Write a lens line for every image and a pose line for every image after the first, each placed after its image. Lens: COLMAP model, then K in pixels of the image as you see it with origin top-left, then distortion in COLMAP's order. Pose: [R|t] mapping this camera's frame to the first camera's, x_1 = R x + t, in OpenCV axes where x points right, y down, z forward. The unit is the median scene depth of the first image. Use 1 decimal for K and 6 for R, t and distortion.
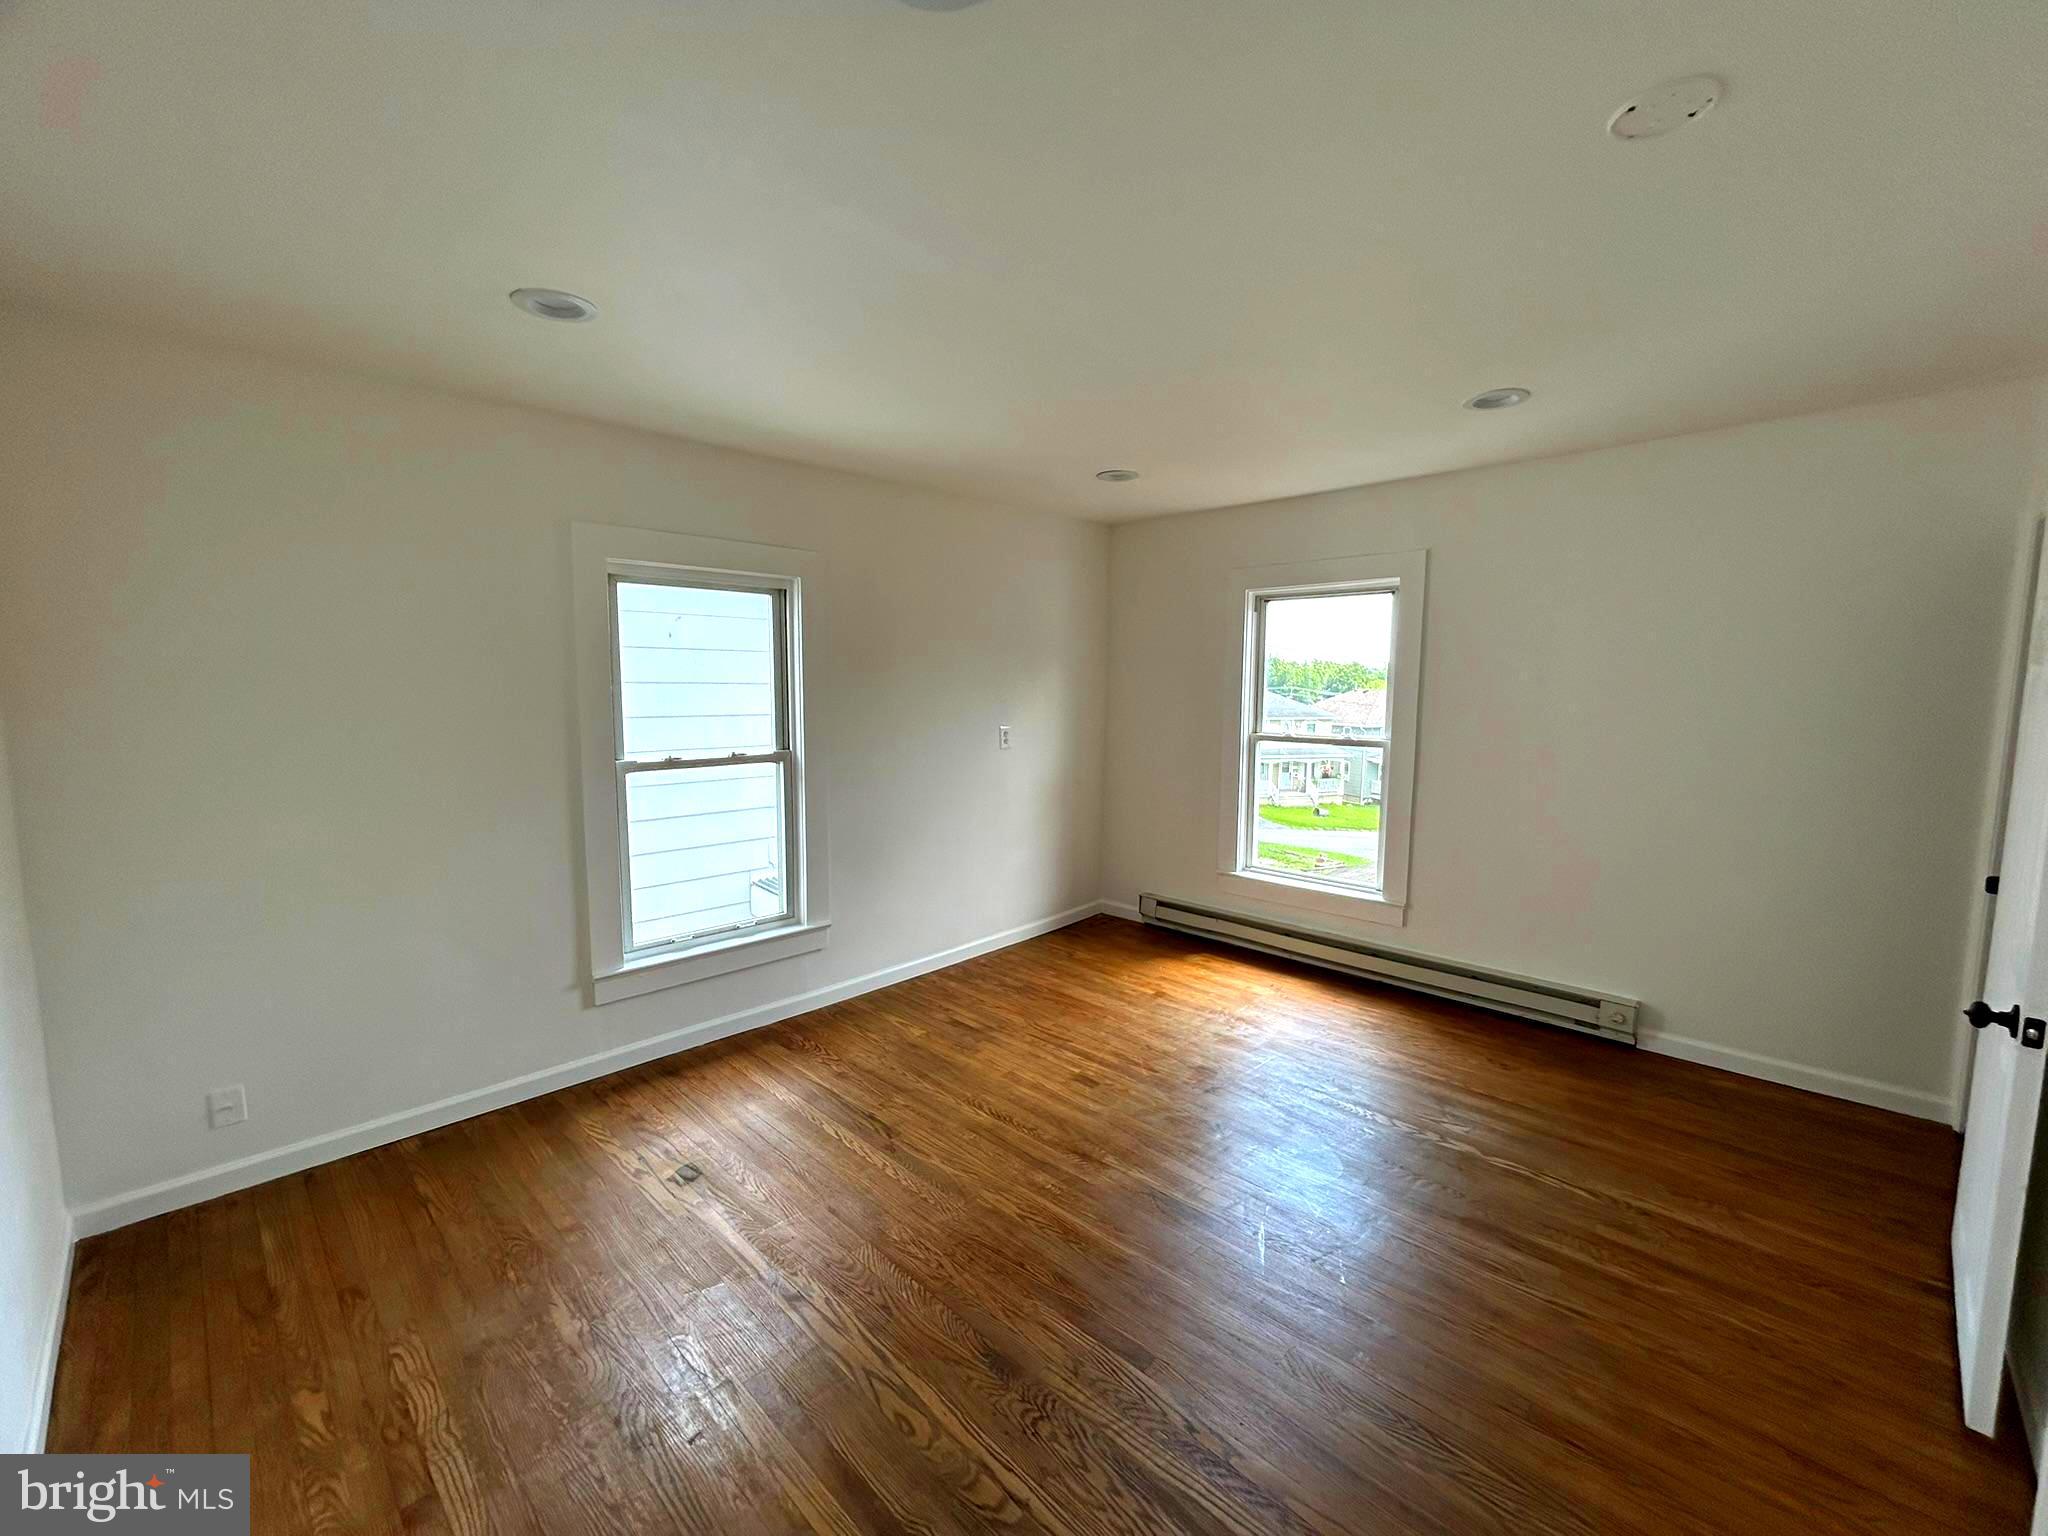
lens RADIAL K [[826.0, 0, 1020.0], [0, 826.0, 764.9], [0, 0, 1]] dist [-0.000366, 0.000476]
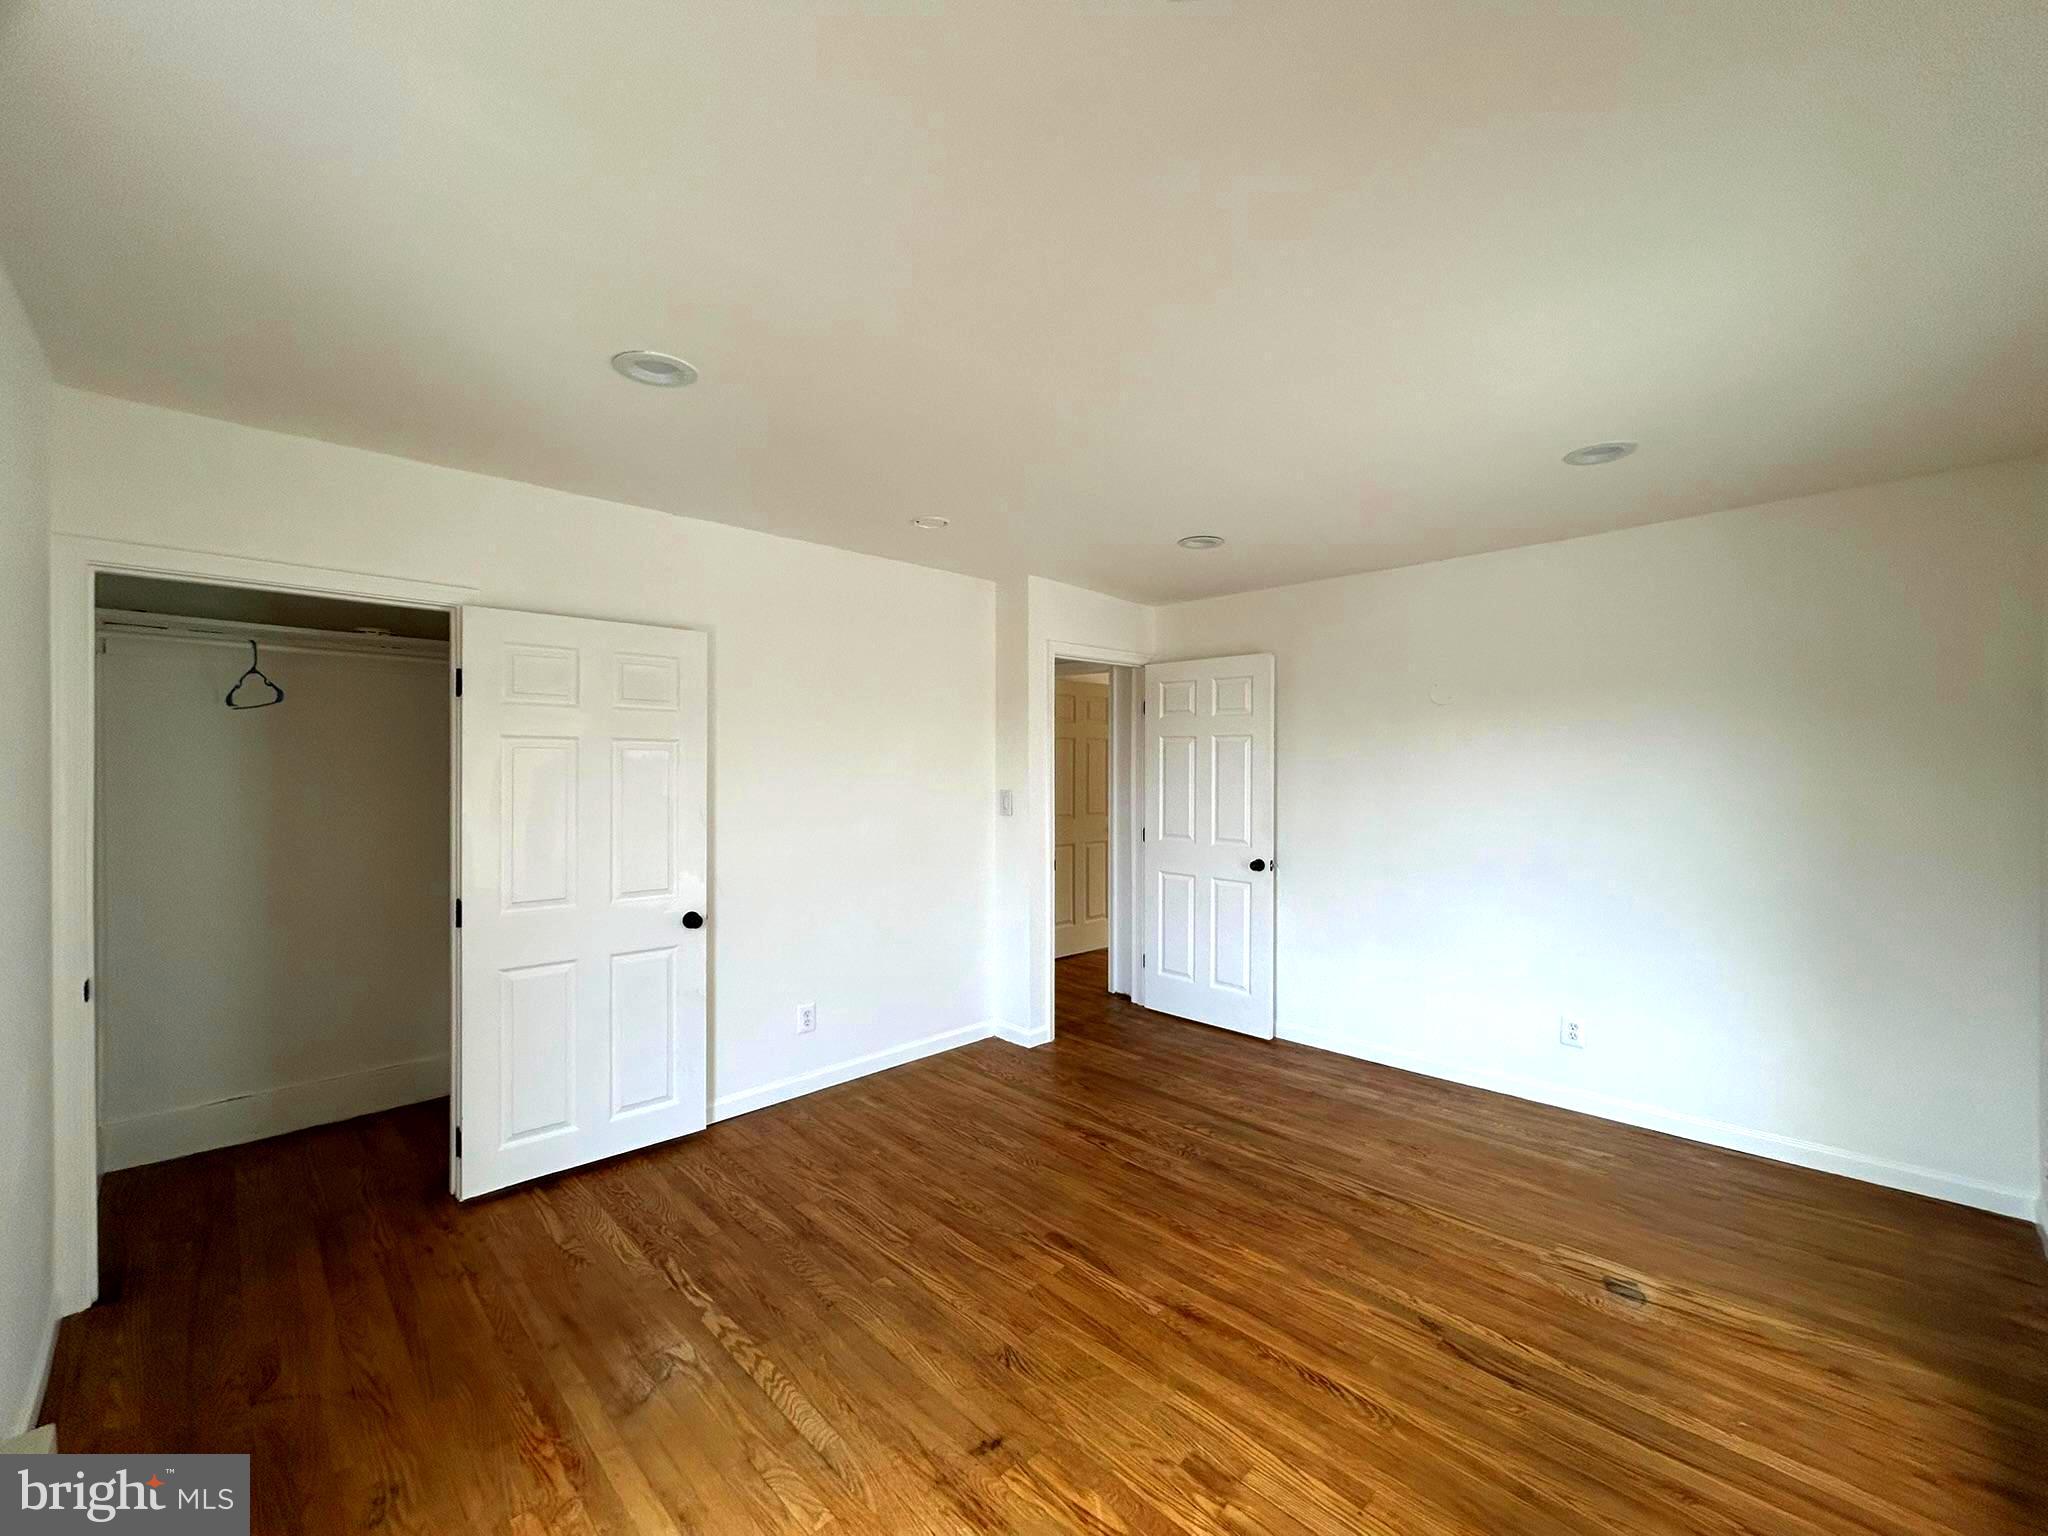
lens RADIAL K [[826.0, 0, 1020.0], [0, 826.0, 764.9], [0, 0, 1]] dist [-0.000366, 0.000476]
pose [[-0.999834, -0.000831, 0.018178, 0.227040], [0.001234, 0.993564, 0.113267, -0.166846], [-0.018155, 0.113270, -0.993398, 1.742311]]
